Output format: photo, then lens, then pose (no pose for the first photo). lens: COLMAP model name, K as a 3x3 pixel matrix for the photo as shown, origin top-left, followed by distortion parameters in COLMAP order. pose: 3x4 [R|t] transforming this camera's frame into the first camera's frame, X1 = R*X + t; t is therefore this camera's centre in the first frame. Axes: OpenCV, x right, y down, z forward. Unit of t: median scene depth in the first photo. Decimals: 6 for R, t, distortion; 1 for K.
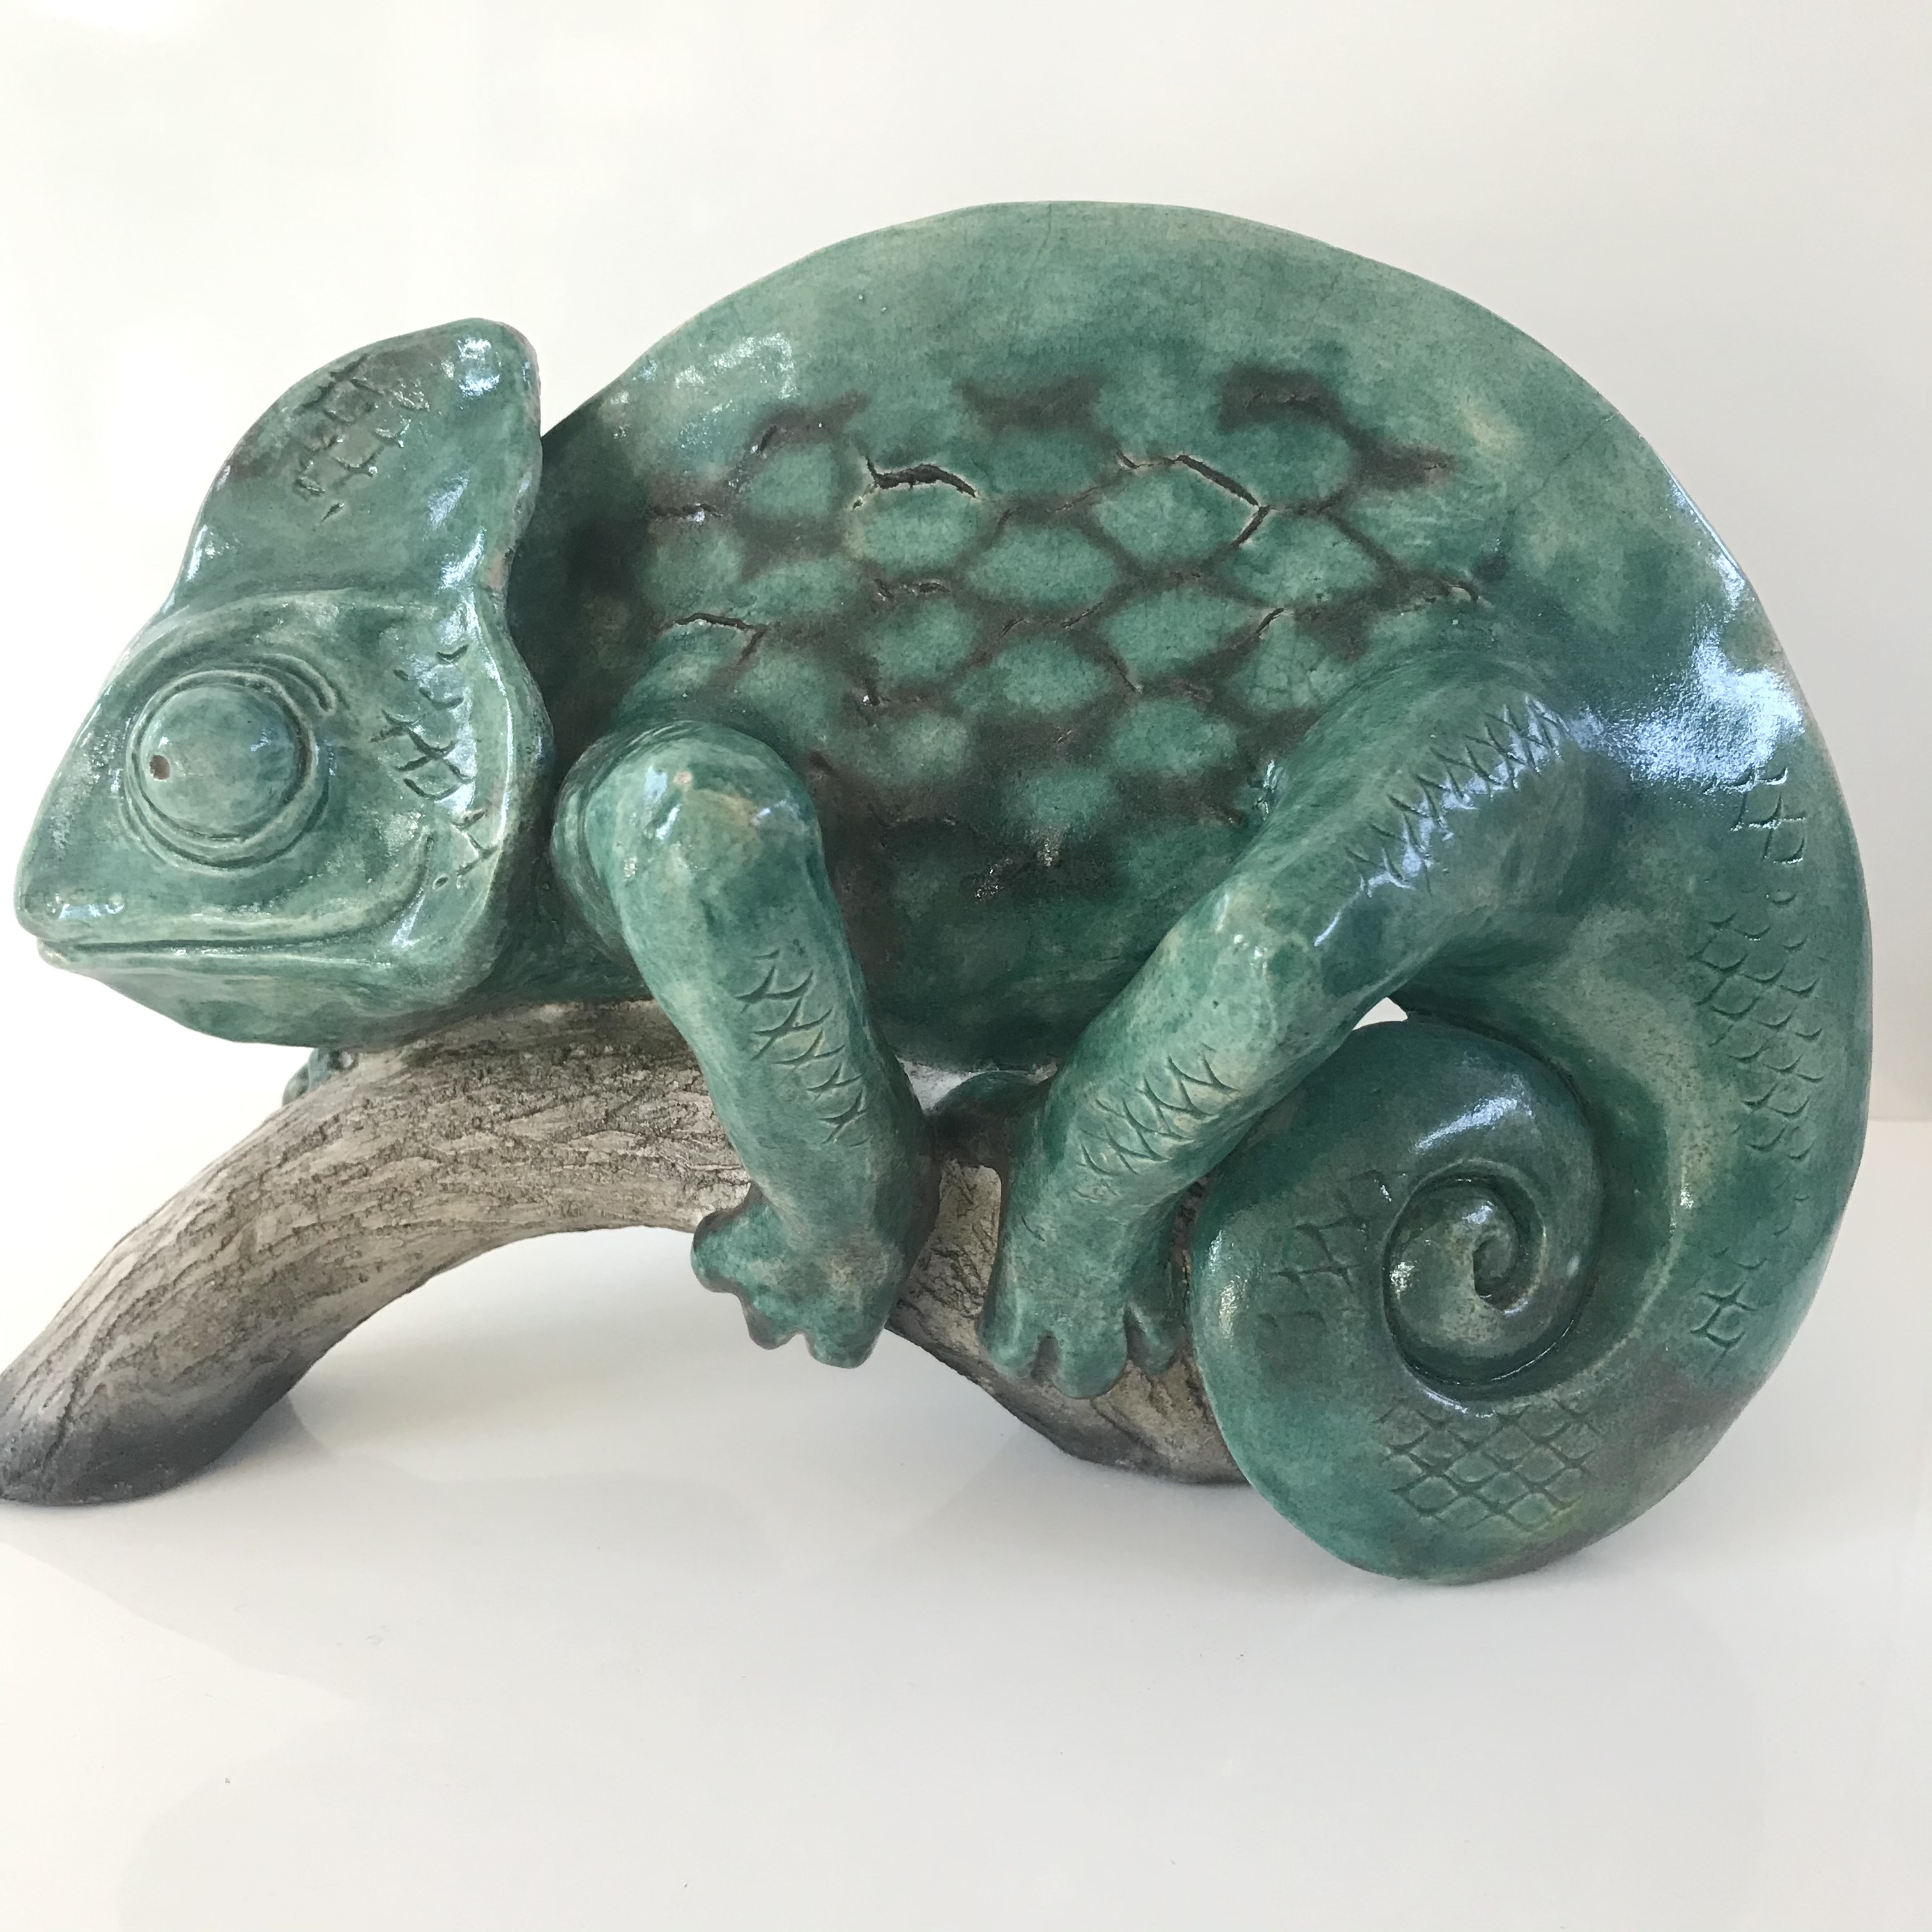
lens RADIAL K [[2196.2, 0, 1019.9], [0, 2196.2, 974.4], [0, 0, 1]] dist [0.188447, -0.621101]
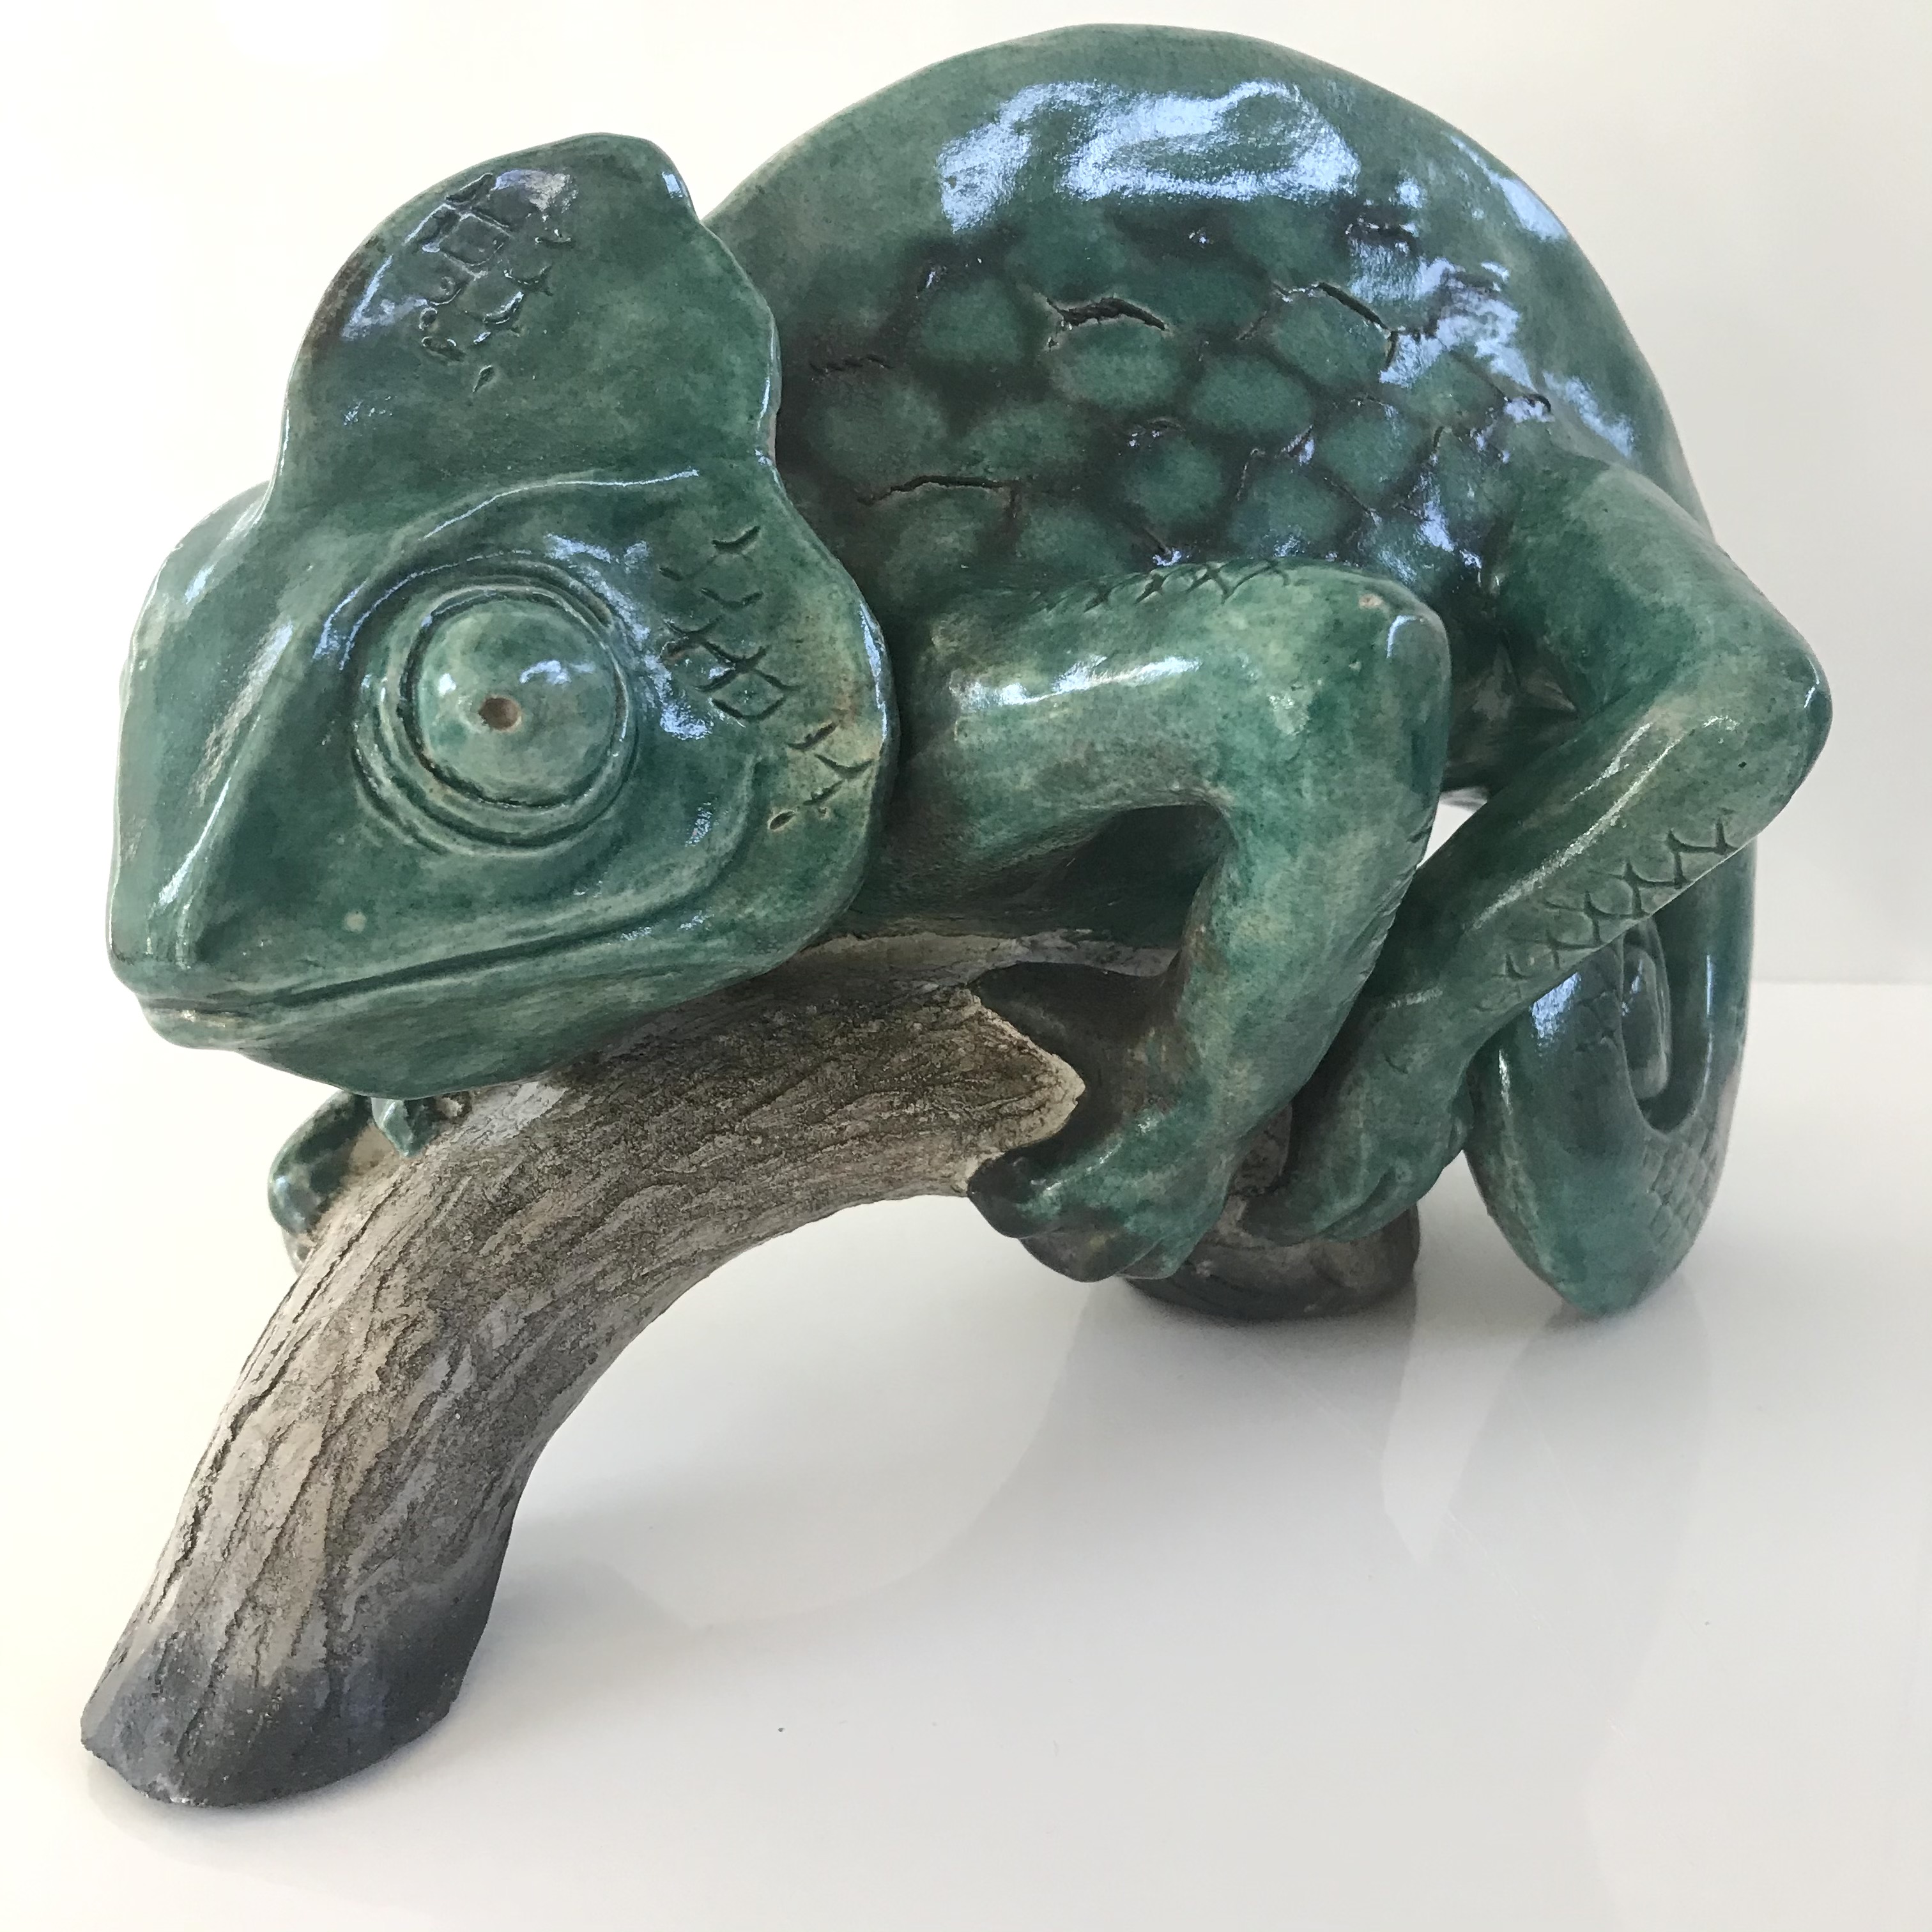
lens RADIAL K [[2160.3, 0, 1009.9], [0, 2160.3, 961.6], [0, 0, 1]] dist [0.178954, -0.579396]
pose [[0.780685, -0.194534, 0.593875, -0.669651], [0.194898, 0.978708, 0.064387, -0.024799], [-0.593756, 0.065479, 0.801977, 0.306225]]
